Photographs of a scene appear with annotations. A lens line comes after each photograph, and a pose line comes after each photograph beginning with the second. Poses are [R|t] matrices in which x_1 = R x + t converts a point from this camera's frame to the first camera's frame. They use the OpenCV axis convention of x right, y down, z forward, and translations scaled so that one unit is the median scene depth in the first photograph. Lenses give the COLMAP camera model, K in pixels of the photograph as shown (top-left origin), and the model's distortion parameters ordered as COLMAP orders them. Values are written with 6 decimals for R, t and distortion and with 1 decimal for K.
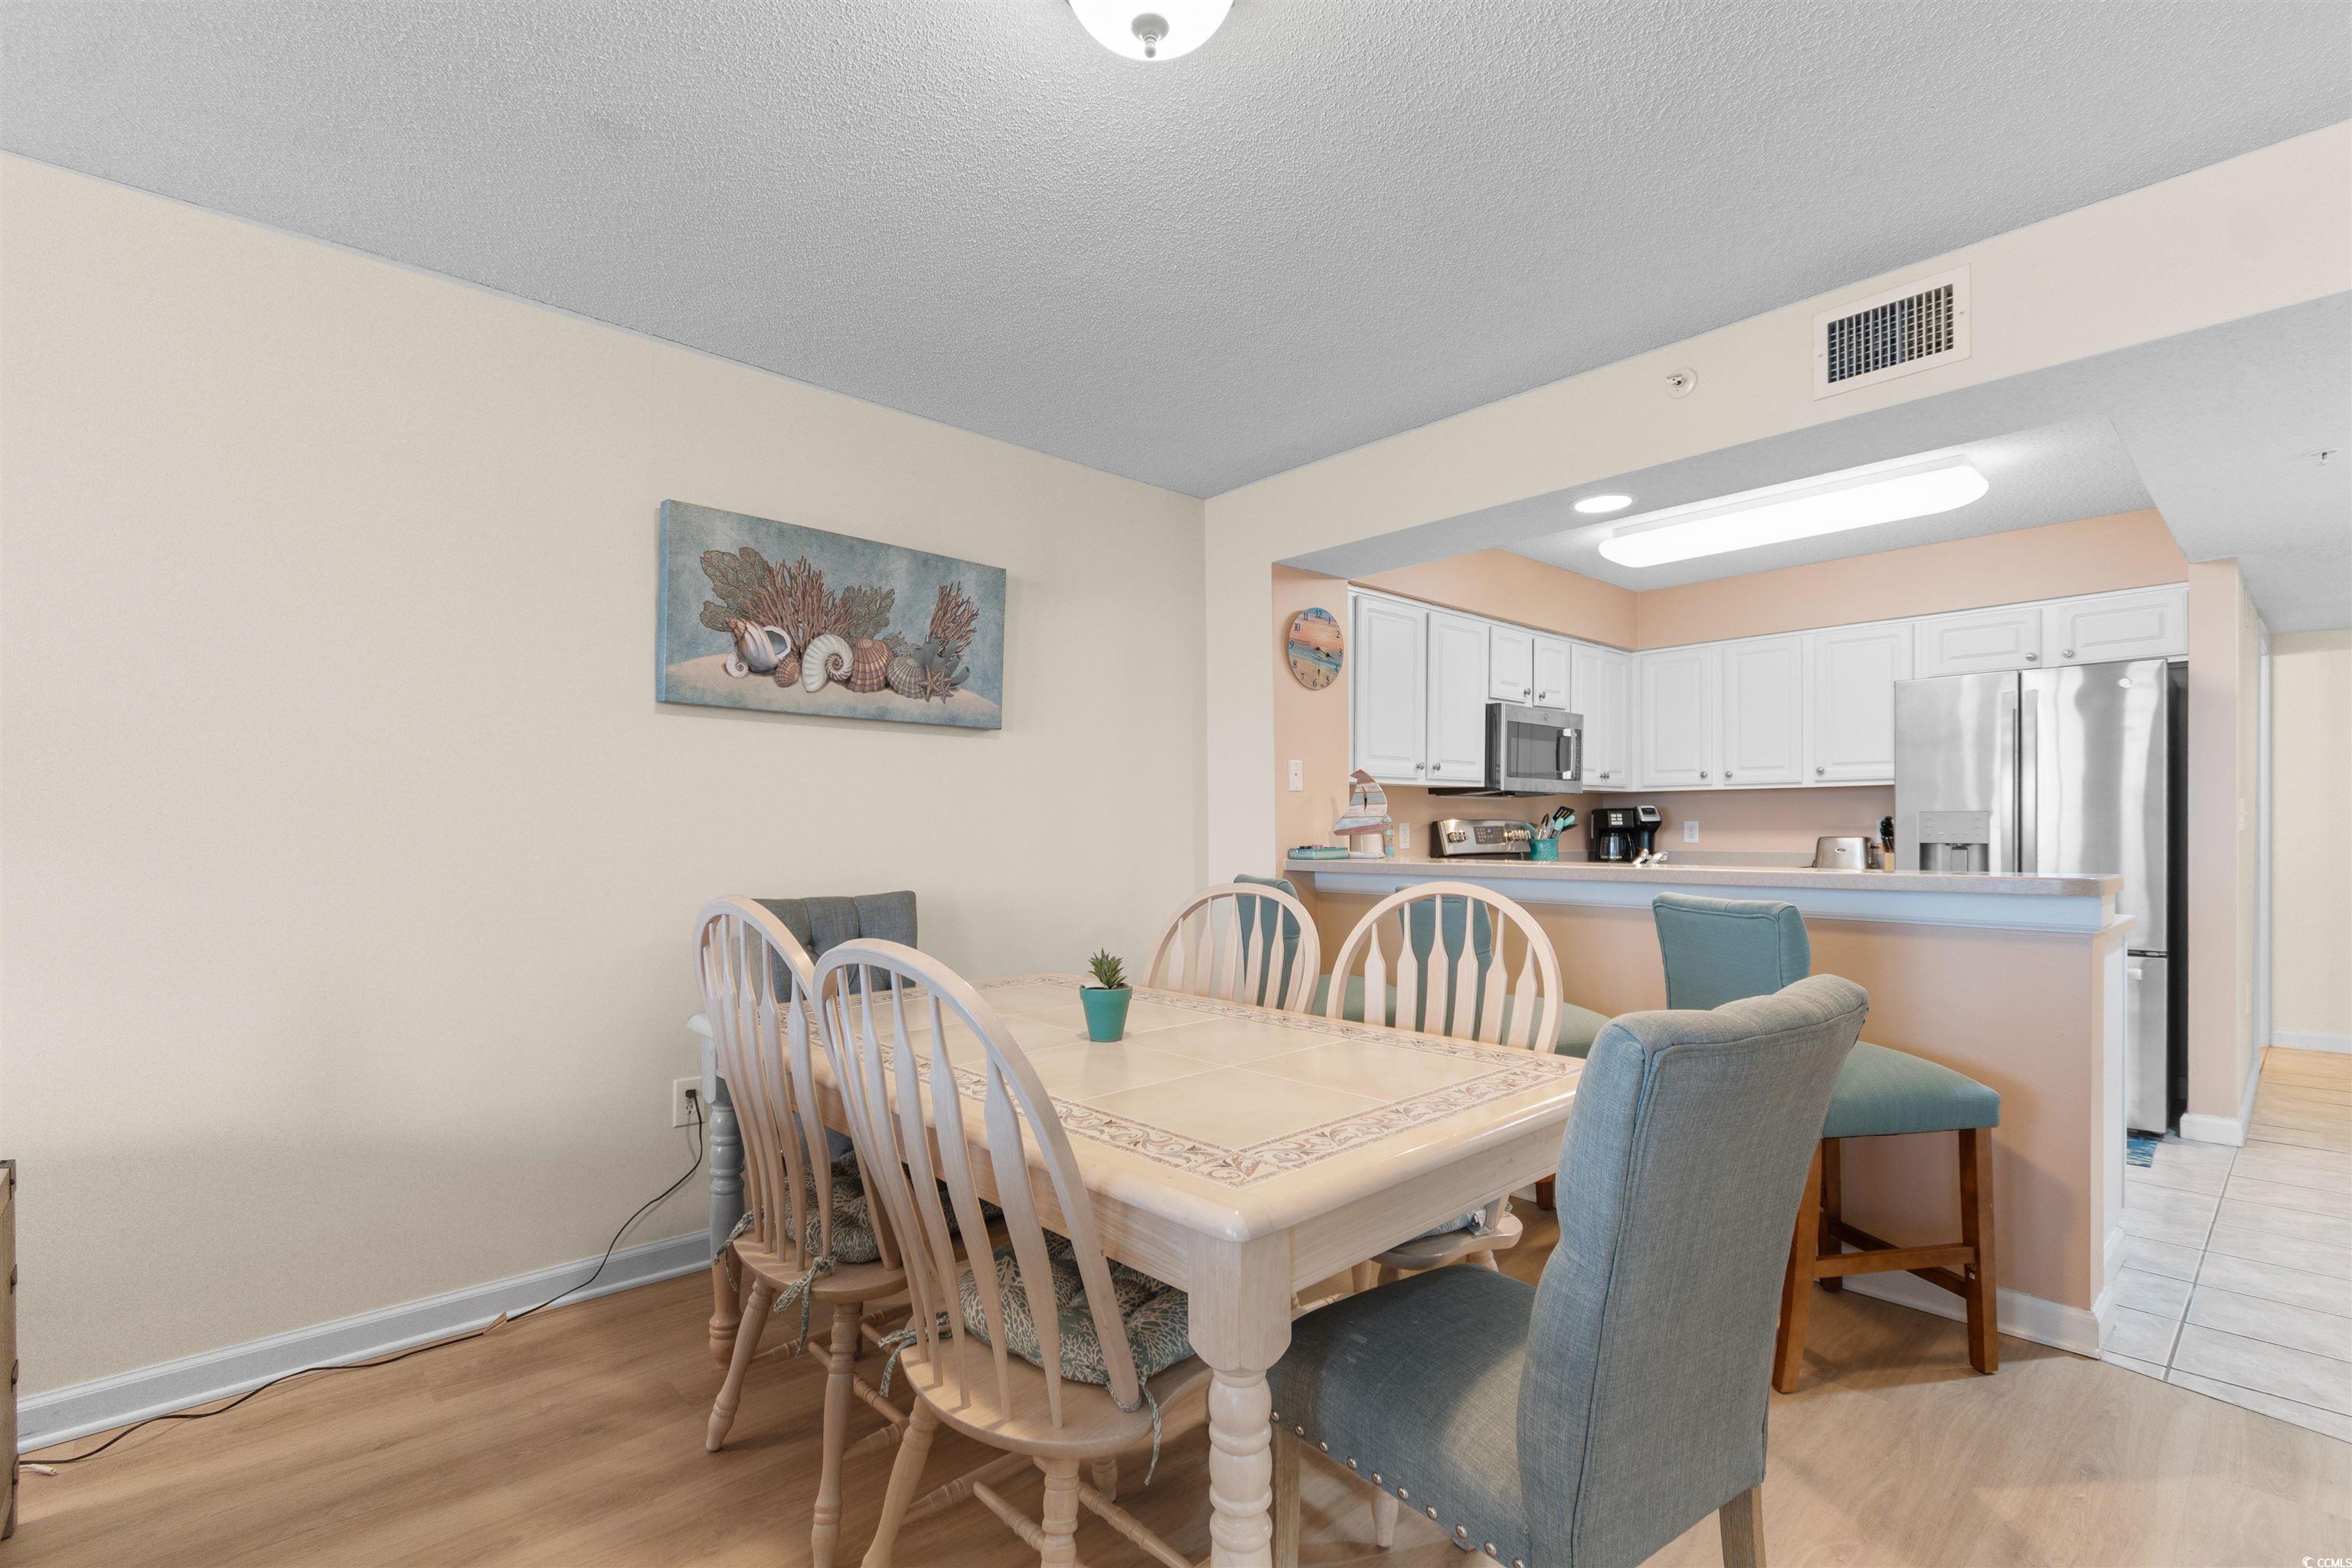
lens RADIAL K [[1048.9, 0, 1167.6], [0, 1048.9, 810.3], [0, 0, 1]] dist [-0.000321, -0.000555]
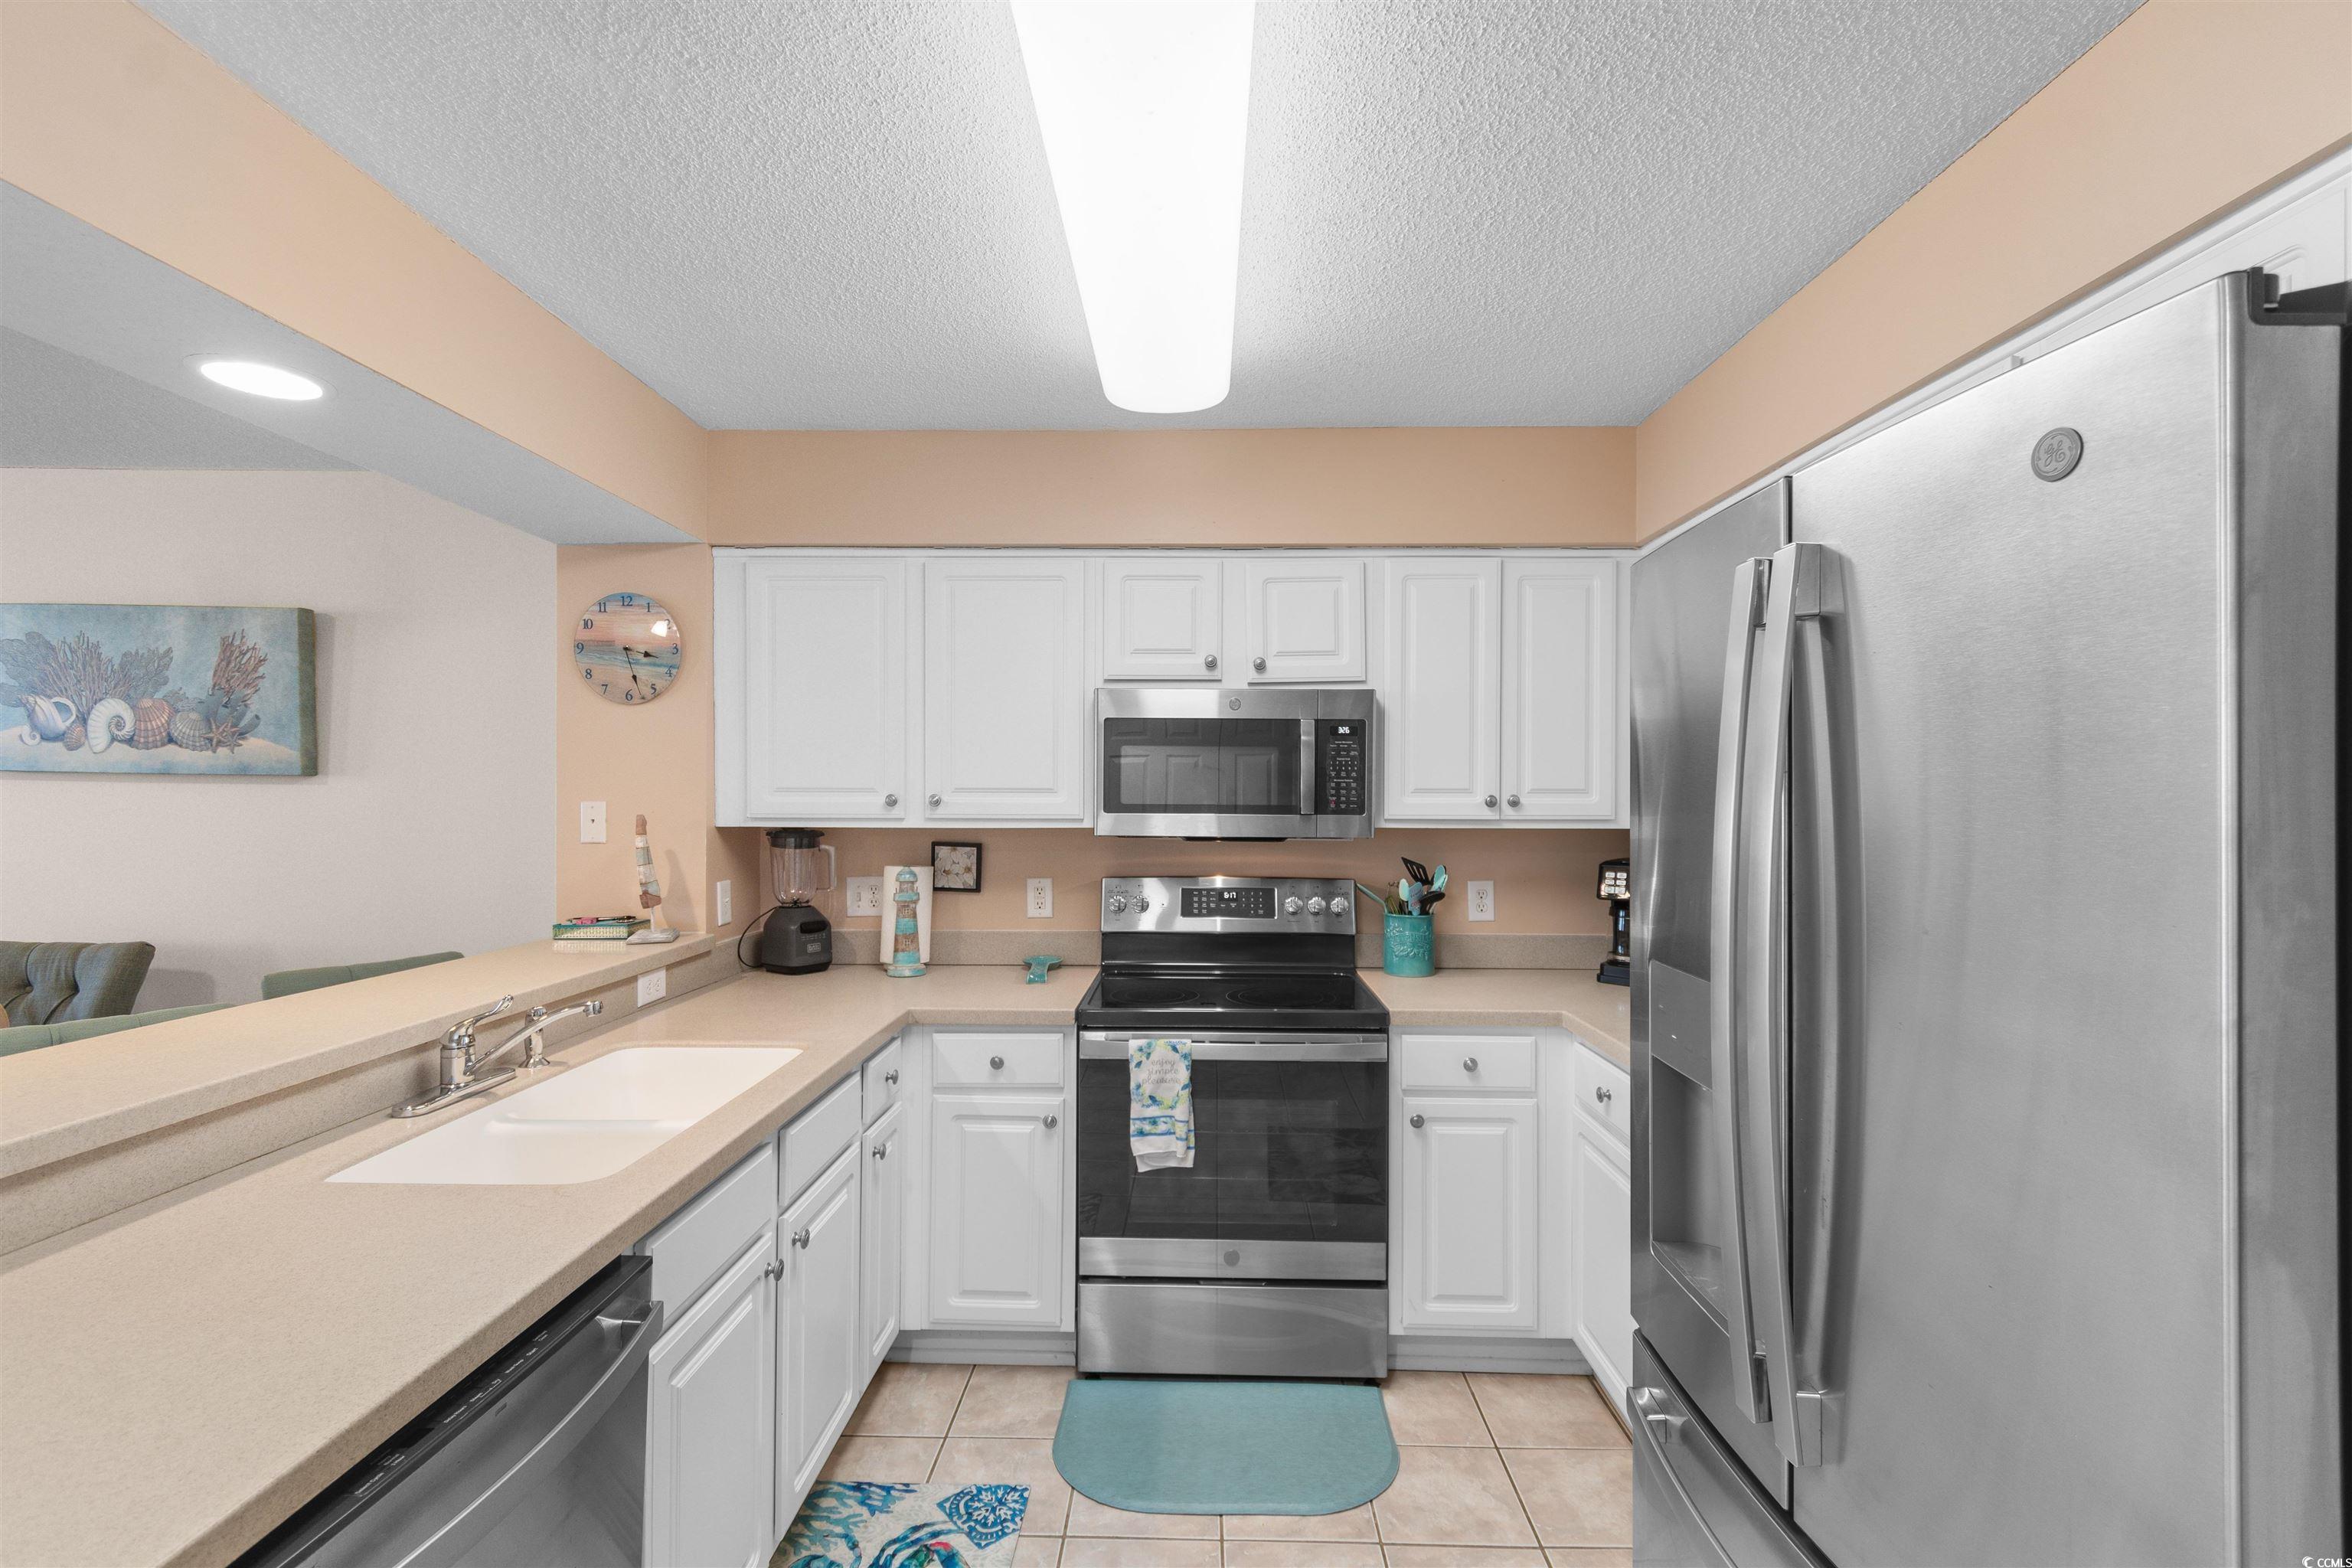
lens RADIAL K [[1037.8, 0, 1176.7], [0, 1037.8, 794.5], [0, 0, 1]] dist [0.002469, 0.000083]
pose [[0.725911, 0.008554, -0.687735, 1.121590], [0.002200, 0.999889, 0.014759, -0.075506], [0.687785, -0.012227, 0.725811, 0.898772]]
